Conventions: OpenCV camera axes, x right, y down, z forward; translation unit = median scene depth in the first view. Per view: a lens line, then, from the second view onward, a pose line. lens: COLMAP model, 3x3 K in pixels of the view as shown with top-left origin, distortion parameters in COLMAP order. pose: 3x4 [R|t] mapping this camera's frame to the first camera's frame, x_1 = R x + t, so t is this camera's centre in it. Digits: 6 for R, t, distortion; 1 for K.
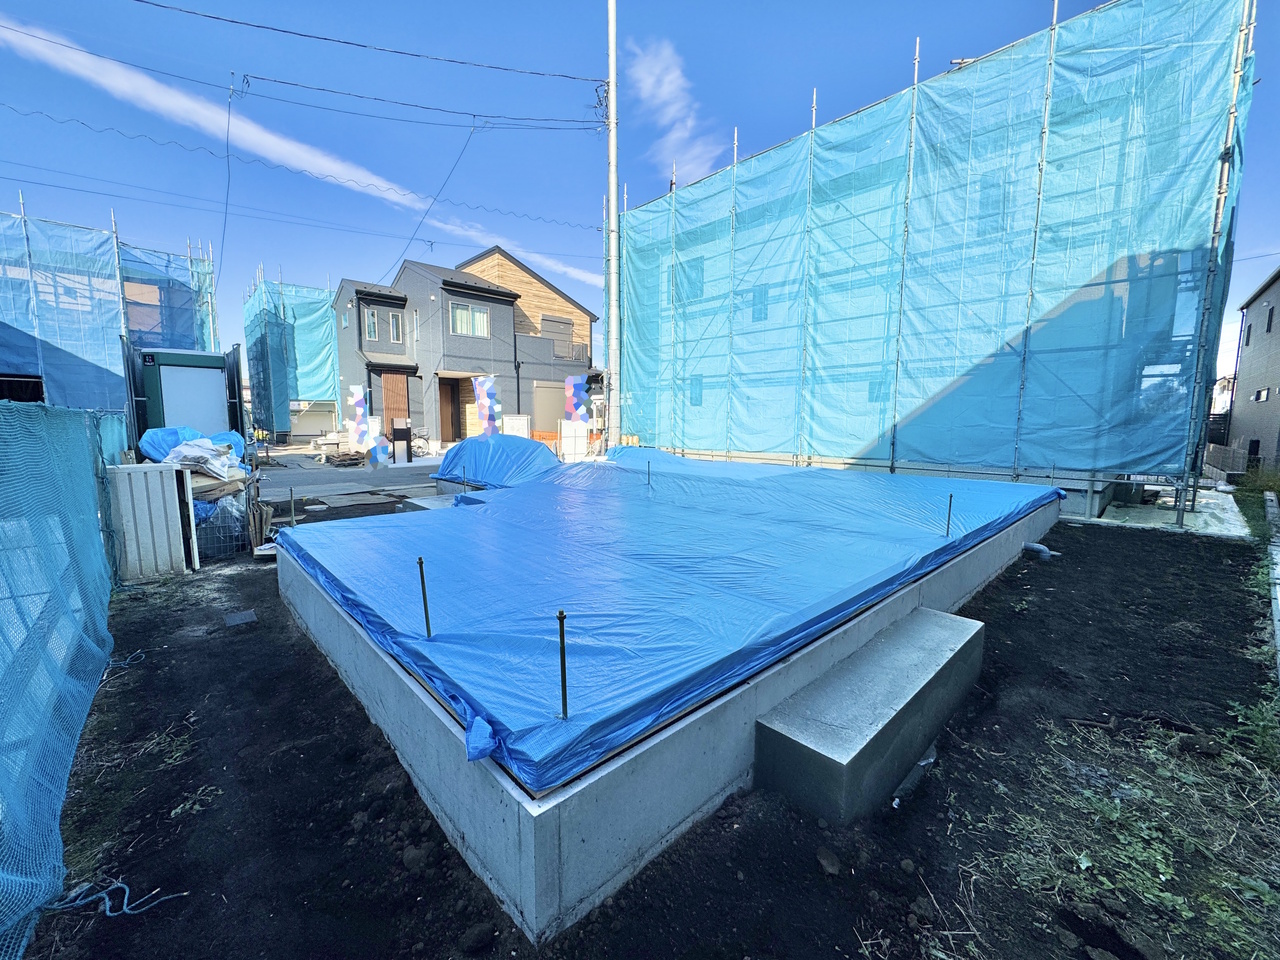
lens RADIAL K [[508.9, 0, 636.9], [0, 508.9, 476.9], [0, 0, 1]] dist [-0.002561, 0.000337]
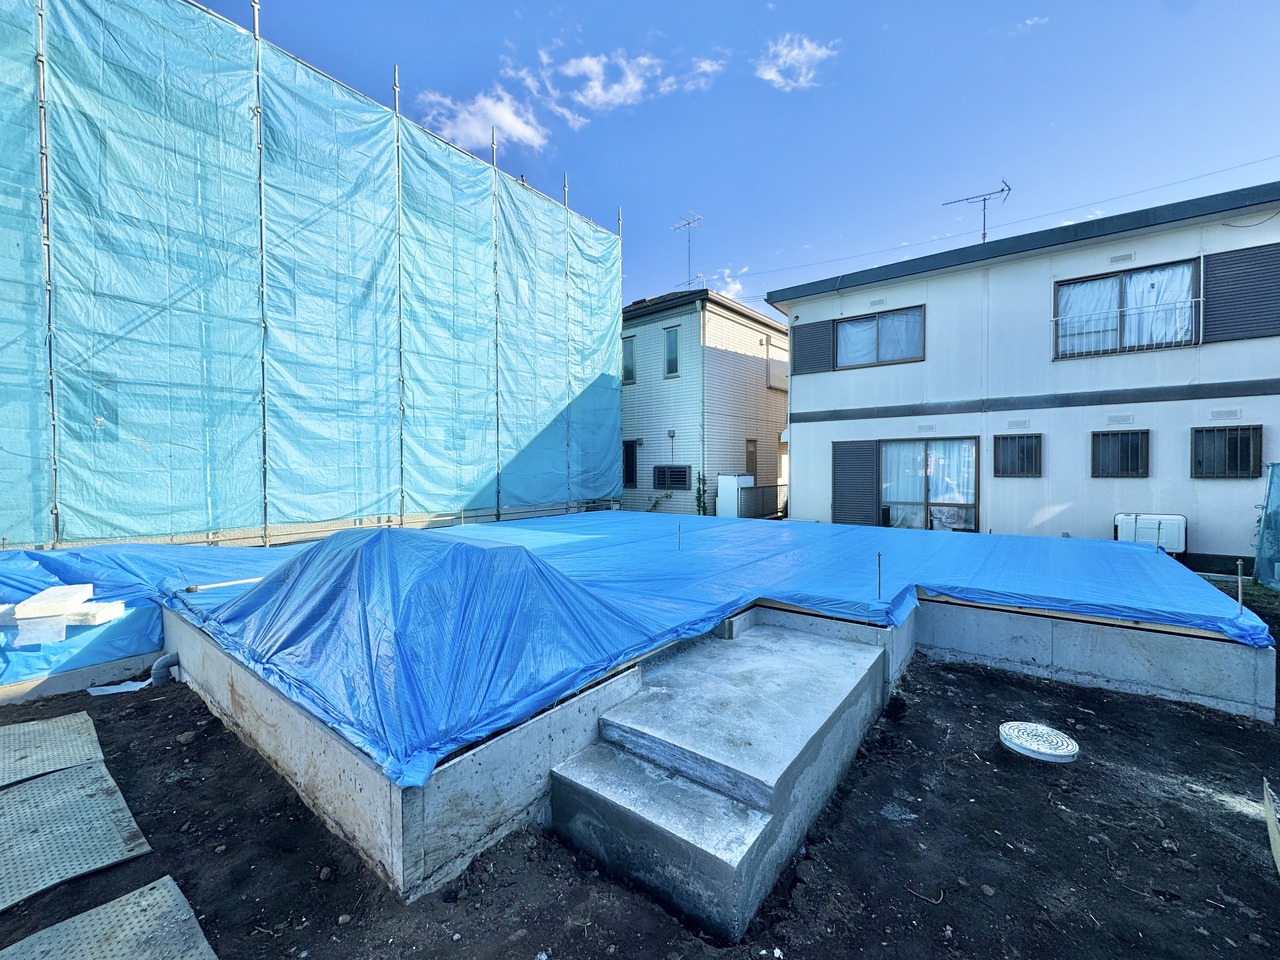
lens RADIAL K [[508.9, 0, 640.0], [0, 508.9, 478.3], [0, 0, 1]] dist [-0.002561, 0.000337]
pose [[-0.153669, -0.026176, 0.987776, -0.344993], [0.113383, 0.992579, 0.043942, -0.064337], [-0.981596, 0.118749, -0.149561, 0.529926]]
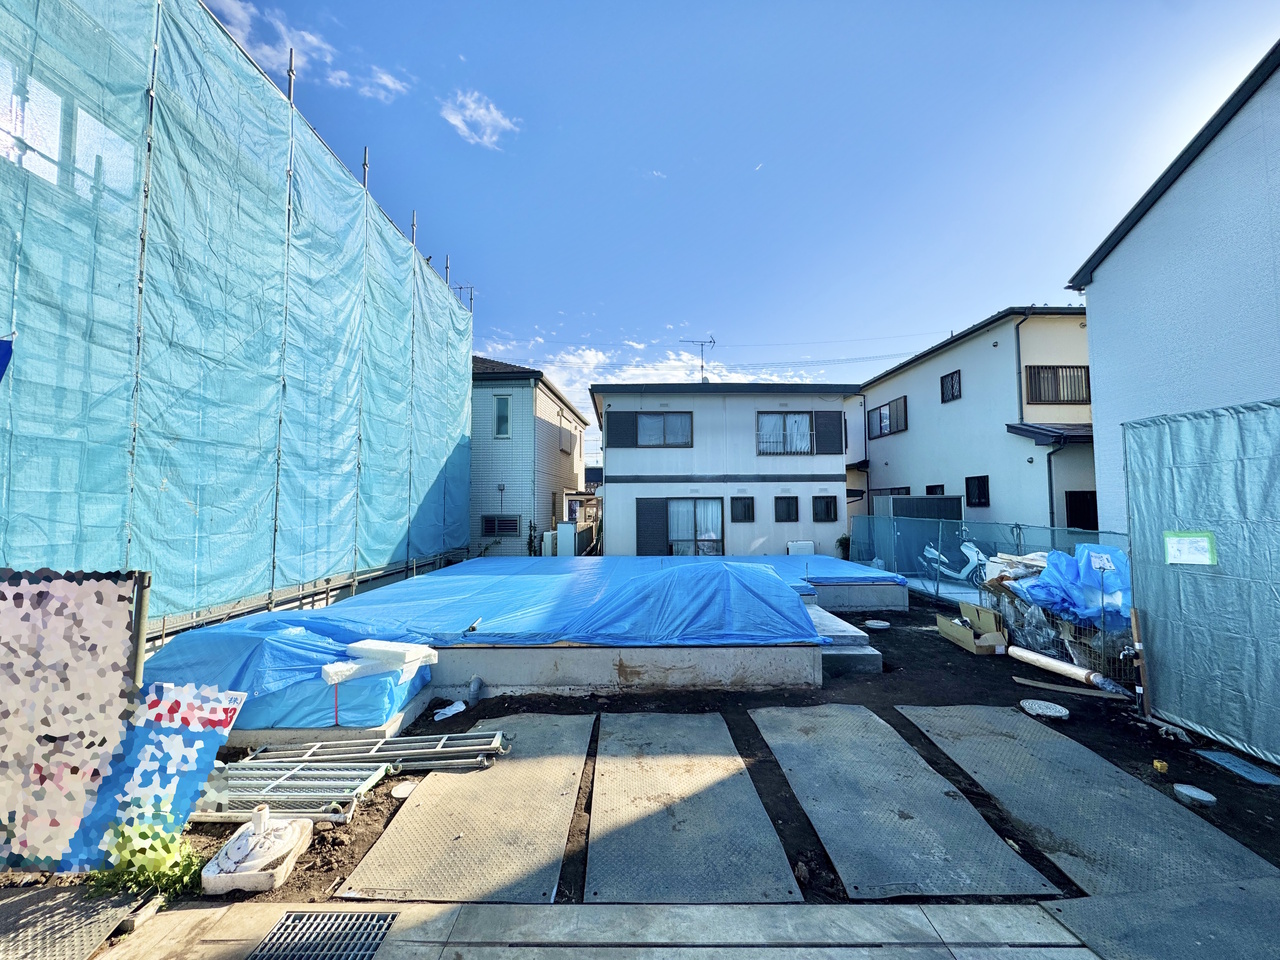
lens RADIAL K [[508.9, 0, 638.6], [0, 508.9, 478.8], [0, 0, 1]] dist [-0.002561, 0.000337]
pose [[-0.725662, 0.035895, 0.687115, -0.368019], [0.077184, 0.996582, 0.029453, -0.121787], [-0.683709, 0.074407, -0.725952, 0.879820]]
